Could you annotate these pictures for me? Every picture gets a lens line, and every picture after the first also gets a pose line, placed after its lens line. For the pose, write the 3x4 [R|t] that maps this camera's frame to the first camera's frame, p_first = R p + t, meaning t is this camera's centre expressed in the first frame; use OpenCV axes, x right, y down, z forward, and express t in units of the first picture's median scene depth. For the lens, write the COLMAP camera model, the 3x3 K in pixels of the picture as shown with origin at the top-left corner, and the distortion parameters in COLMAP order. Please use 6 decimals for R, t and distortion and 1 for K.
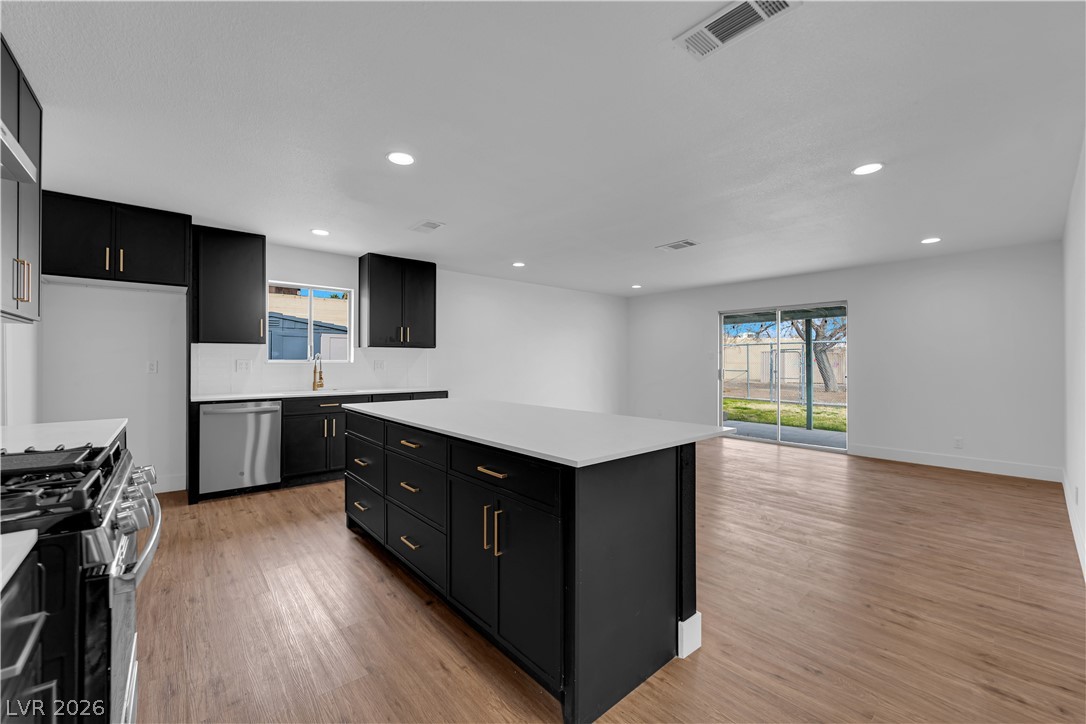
lens RADIAL K [[437.1, 0, 543.4], [0, 437.1, 358.6], [0, 0, 1]] dist [-0.010823, -0.001782]
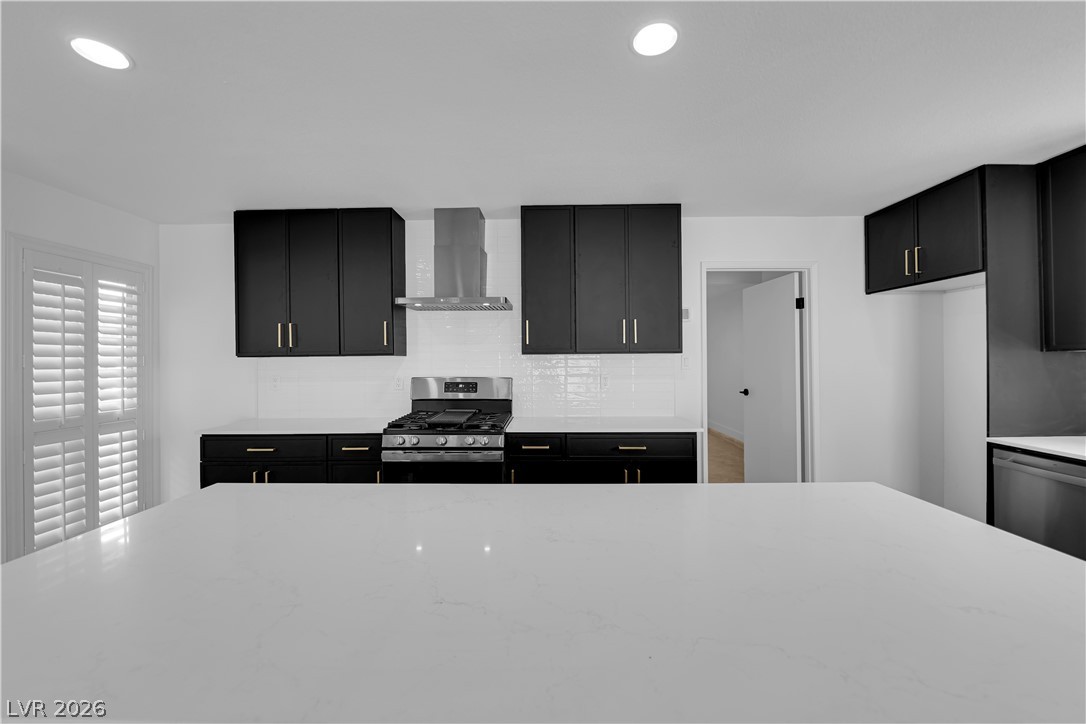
lens RADIAL K [[437.1, 0, 539.3], [0, 437.1, 358.7], [0, 0, 1]] dist [-0.010823, -0.001782]
pose [[-0.668103, 0.001747, -0.744067, 0.169984], [0.009140, 0.999941, -0.005859, -0.037778], [0.744013, -0.010715, -0.668079, 1.084127]]
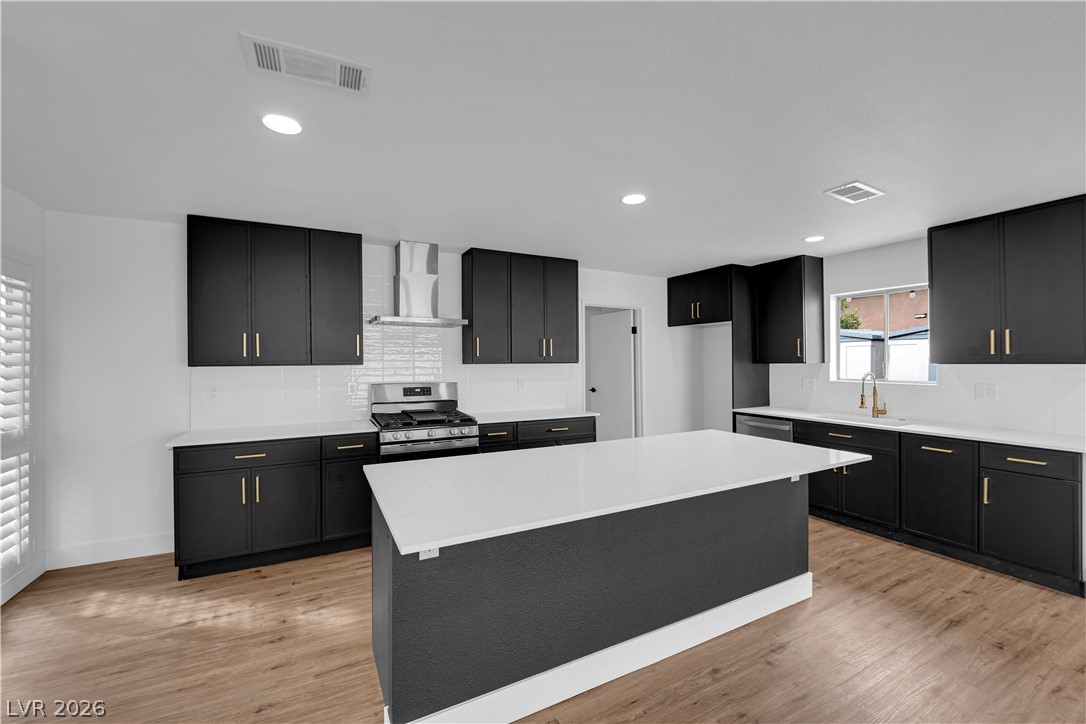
lens RADIAL K [[437.1, 0, 543.2], [0, 437.1, 359.9], [0, 0, 1]] dist [-0.010823, -0.001782]
pose [[-0.232802, -0.006917, -0.972500, 0.644834], [0.009665, 0.999909, -0.009426, -0.051696], [0.972476, -0.011594, -0.232714, 0.885071]]
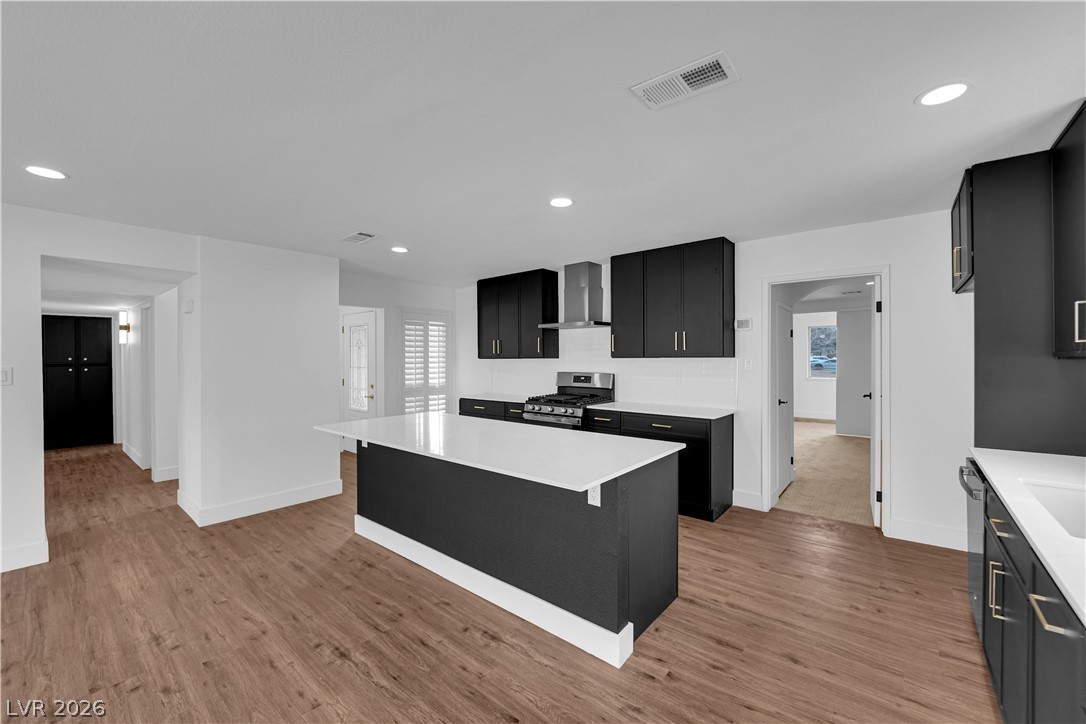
lens RADIAL K [[437.1, 0, 541.6], [0, 437.1, 360.8], [0, 0, 1]] dist [-0.010823, -0.001782]
pose [[-0.987788, 0.005010, -0.155722, -0.085488], [0.004568, 0.999984, 0.003197, -0.050300], [0.155736, 0.002447, -0.987796, 1.798638]]
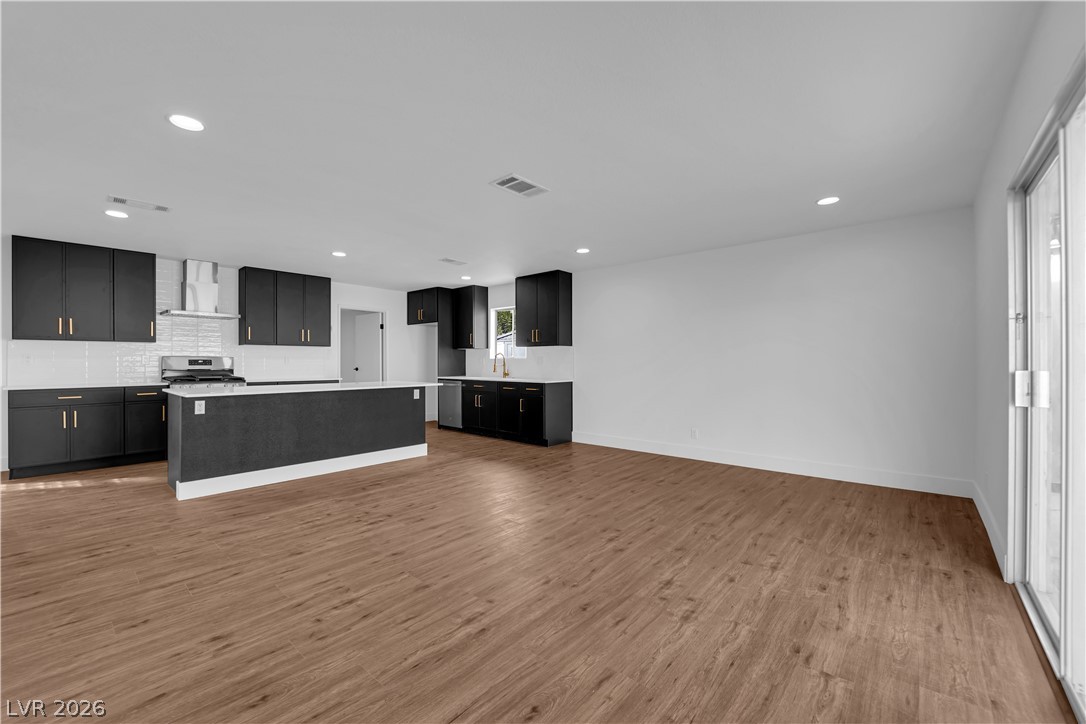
lens RADIAL K [[437.1, 0, 544.6], [0, 437.1, 360.6], [0, 0, 1]] dist [-0.010823, -0.001782]
pose [[0.138665, -0.005838, -0.990322, 1.508696], [0.007262, 0.999962, -0.004878, 0.034652], [0.990313, -0.006516, 0.138702, 1.415890]]
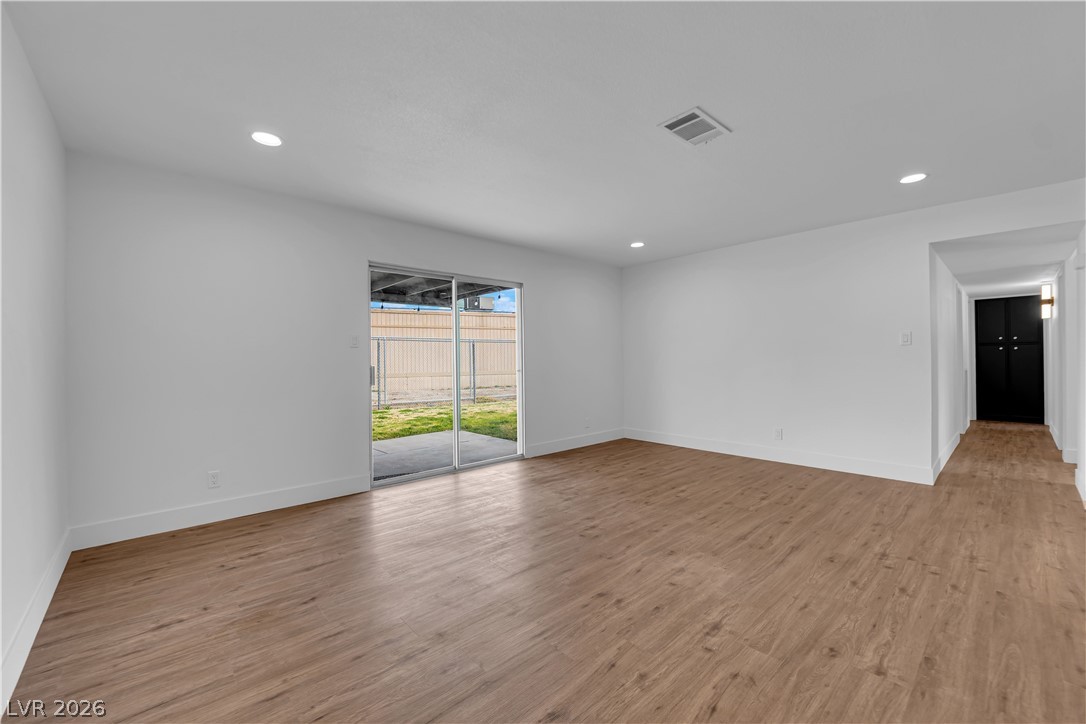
lens RADIAL K [[437.1, 0, 545.1], [0, 437.1, 363.1], [0, 0, 1]] dist [-0.010823, -0.001782]
pose [[-0.023367, -0.007891, 0.999696, -0.335514], [0.004381, 0.999958, 0.007995, 0.036845], [-0.999717, 0.004567, -0.023331, 1.804999]]
